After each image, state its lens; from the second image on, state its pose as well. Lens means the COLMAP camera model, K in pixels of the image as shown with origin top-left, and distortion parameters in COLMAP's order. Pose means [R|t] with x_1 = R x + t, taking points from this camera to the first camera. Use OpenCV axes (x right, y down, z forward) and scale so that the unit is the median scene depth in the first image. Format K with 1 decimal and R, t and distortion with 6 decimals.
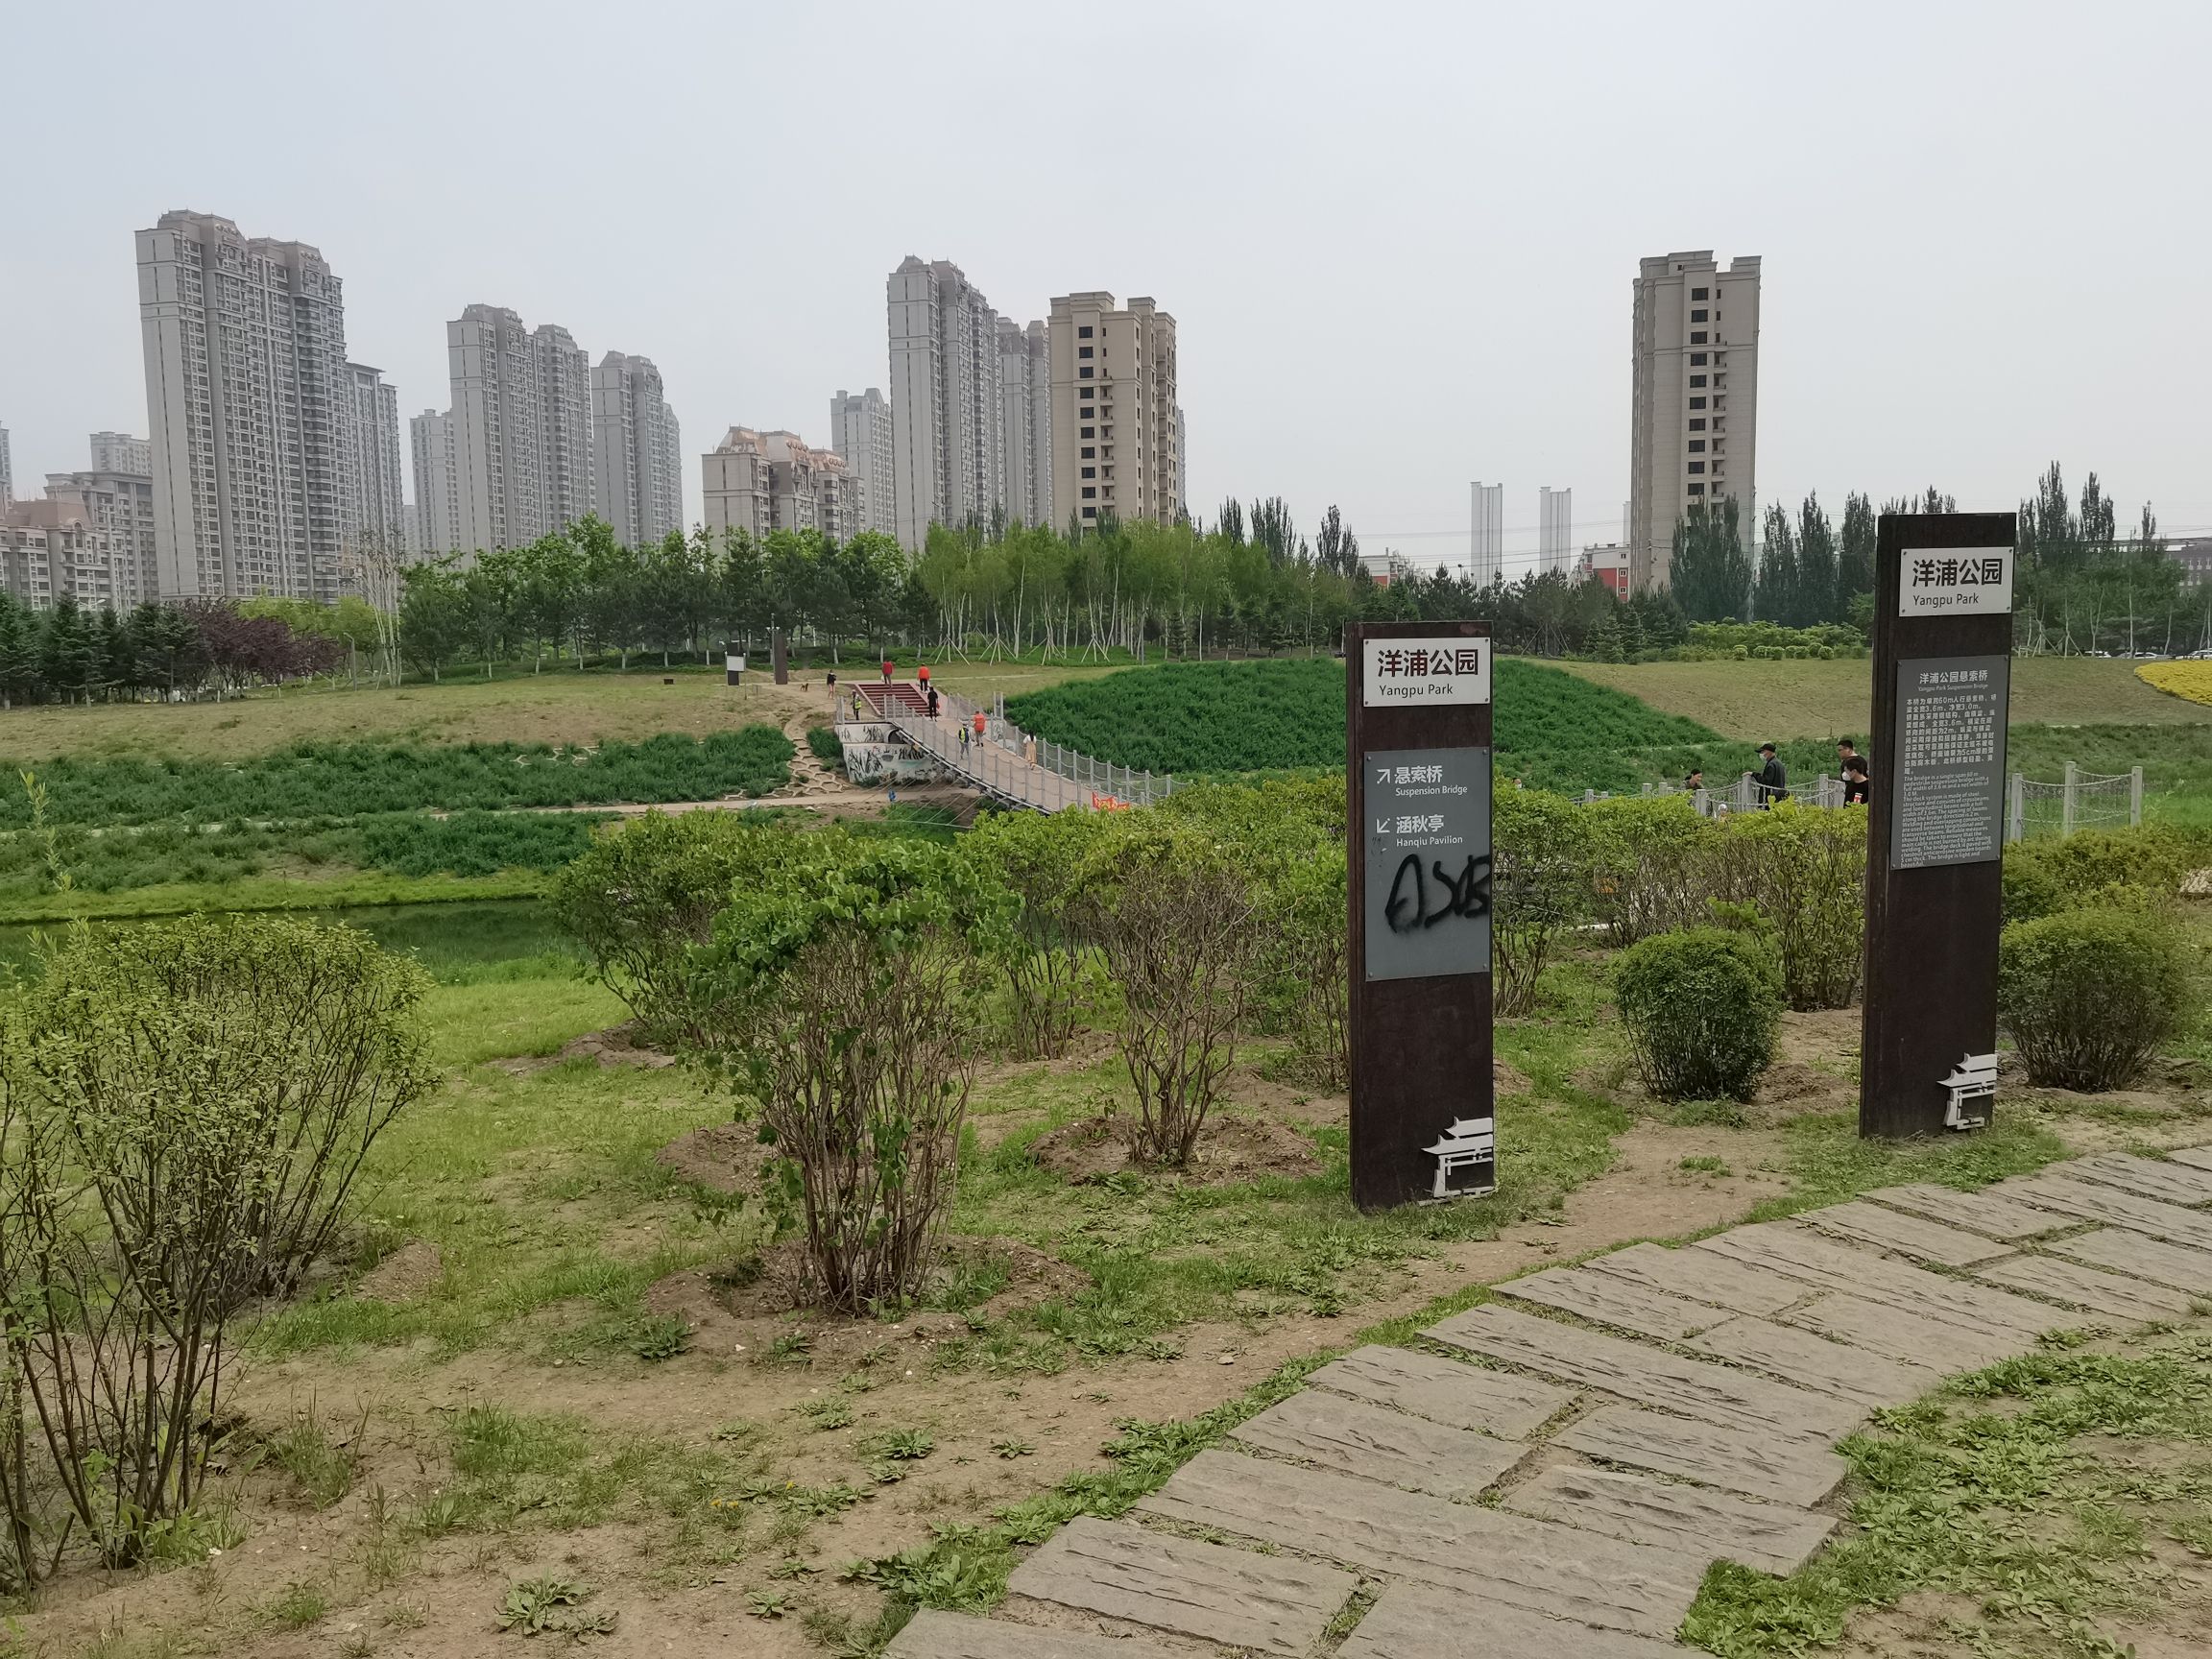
lens RADIAL K [[1759.9, 0, 1104.2], [0, 1759.9, 830.6], [0, 0, 1]] dist [0.037676, -0.027066]
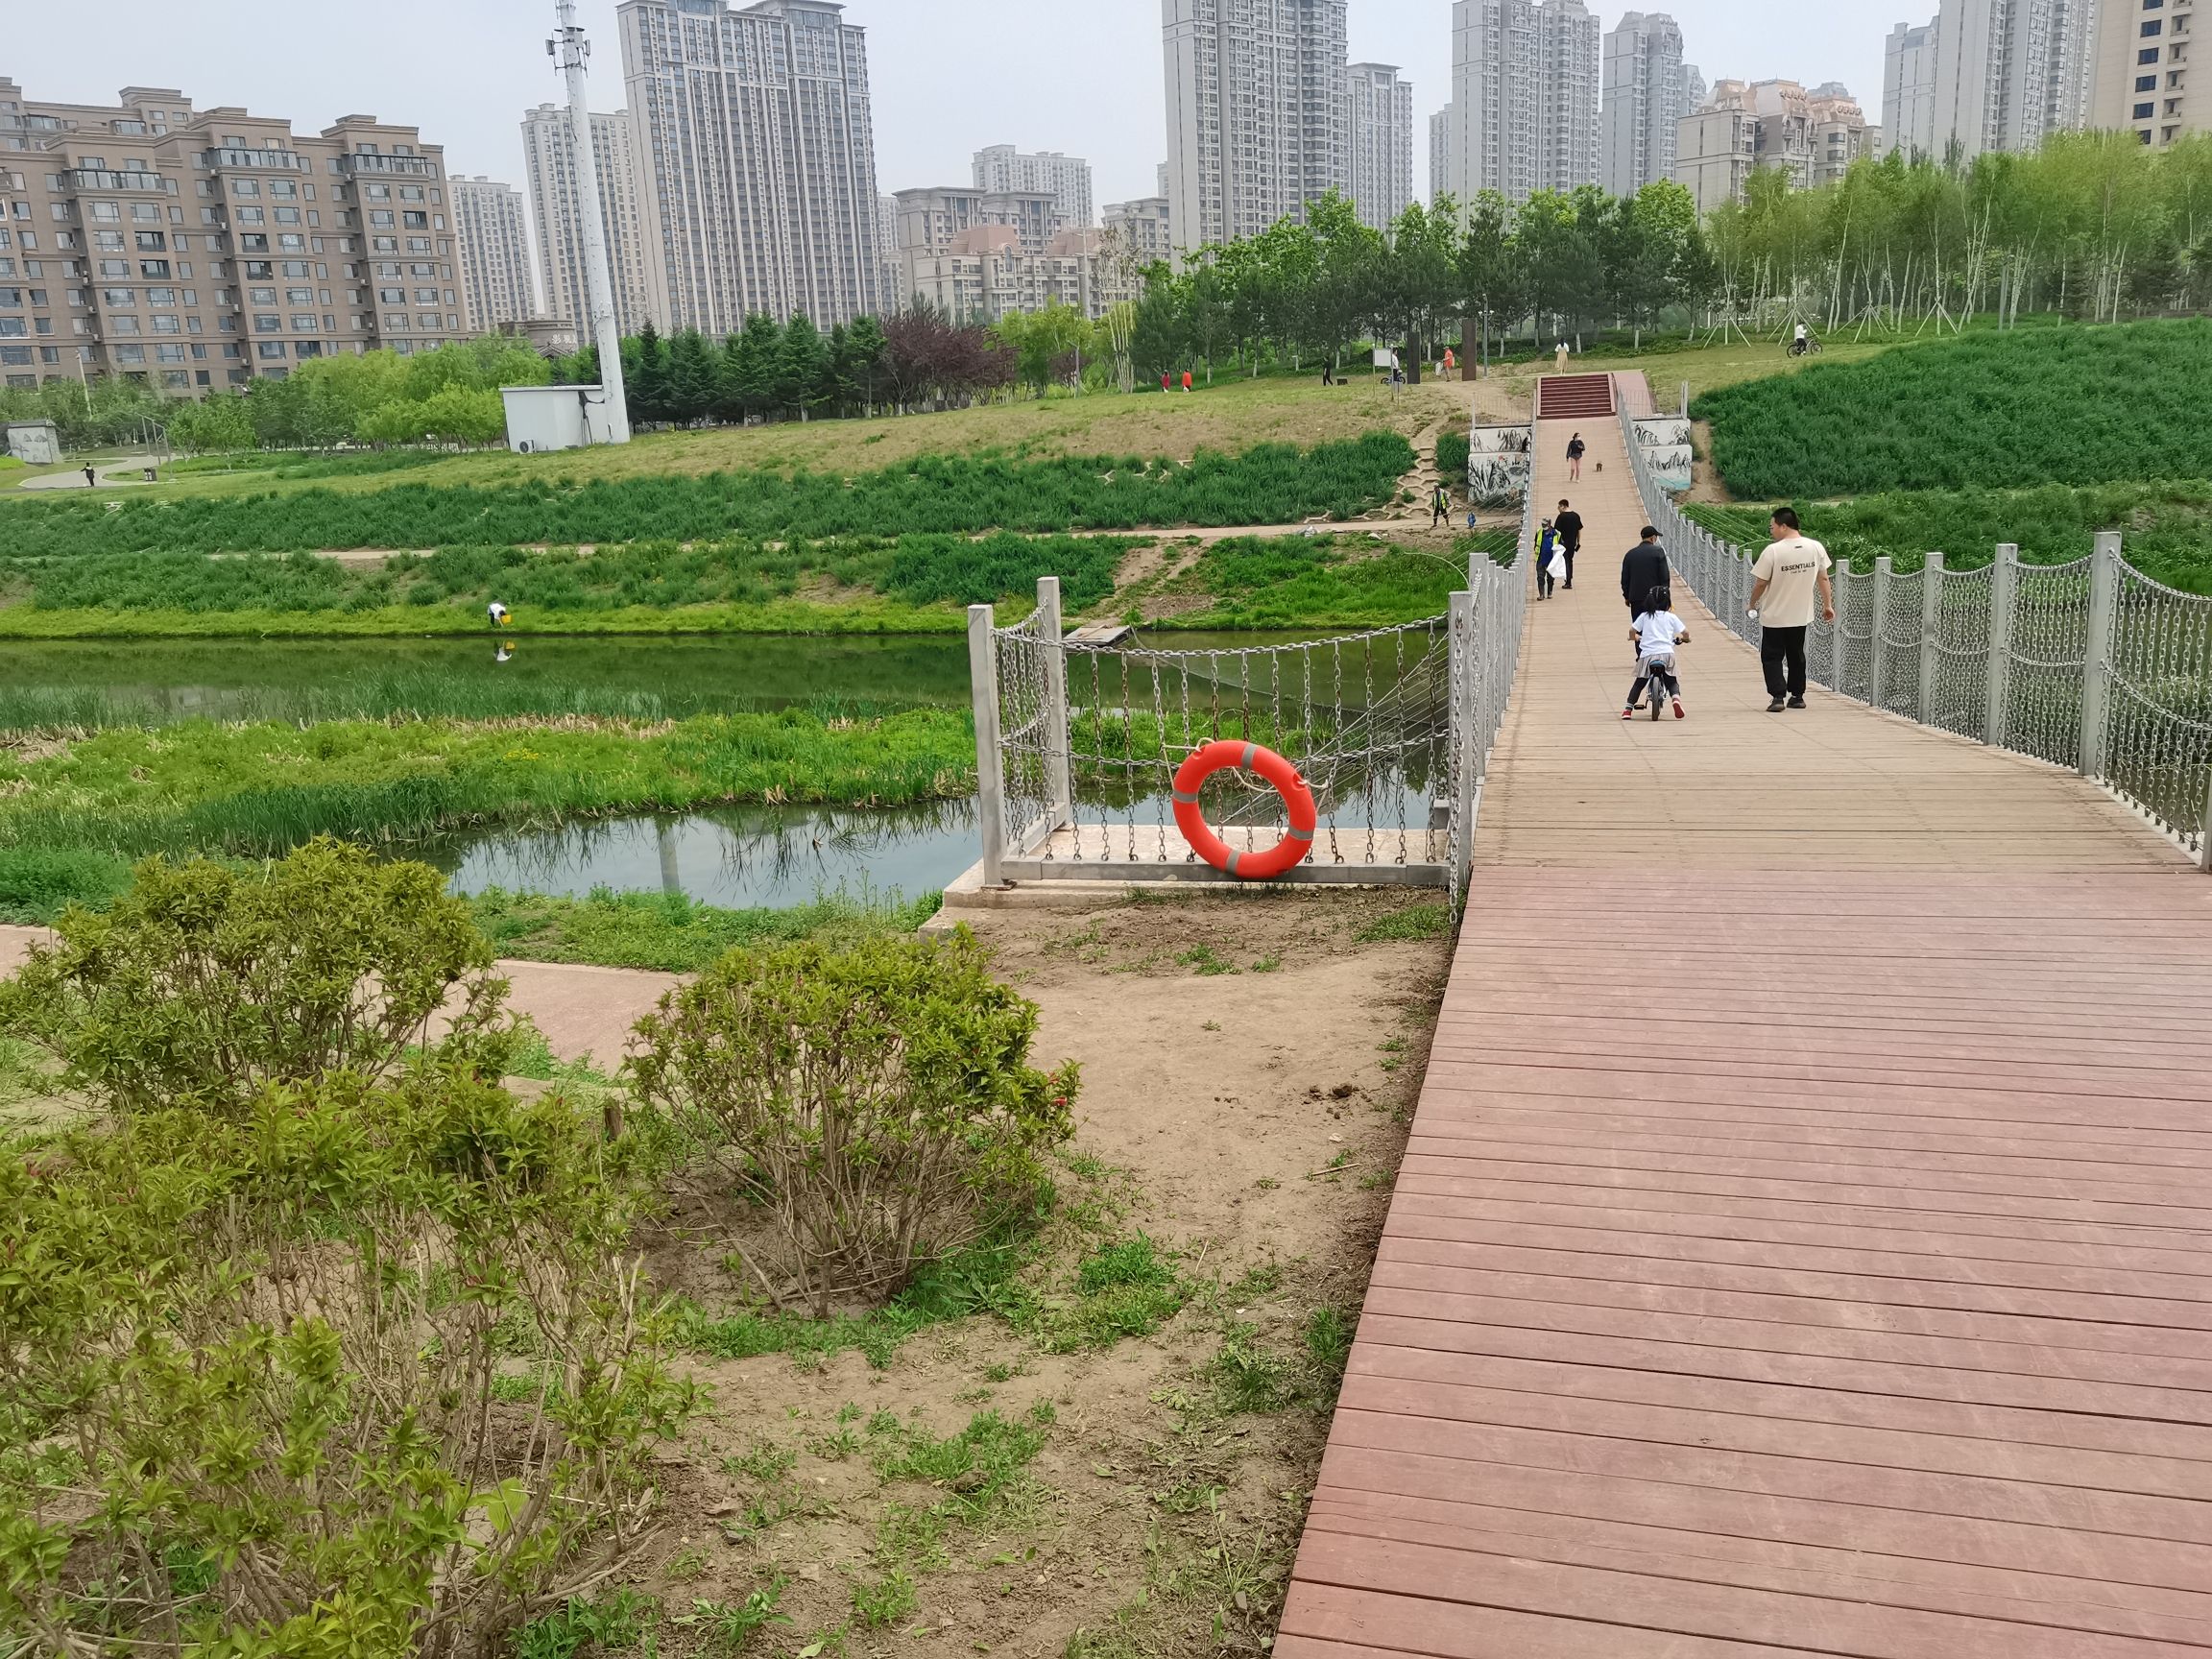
lens RADIAL K [[1759.9, 0, 1109.4], [0, 1759.9, 835.3], [0, 0, 1]] dist [0.037676, -0.027066]
pose [[0.844918, 0.106723, -0.524140, 0.140024], [-0.018914, 0.985241, 0.170122, -0.009766], [0.534561, -0.133826, 0.834467, 0.180808]]
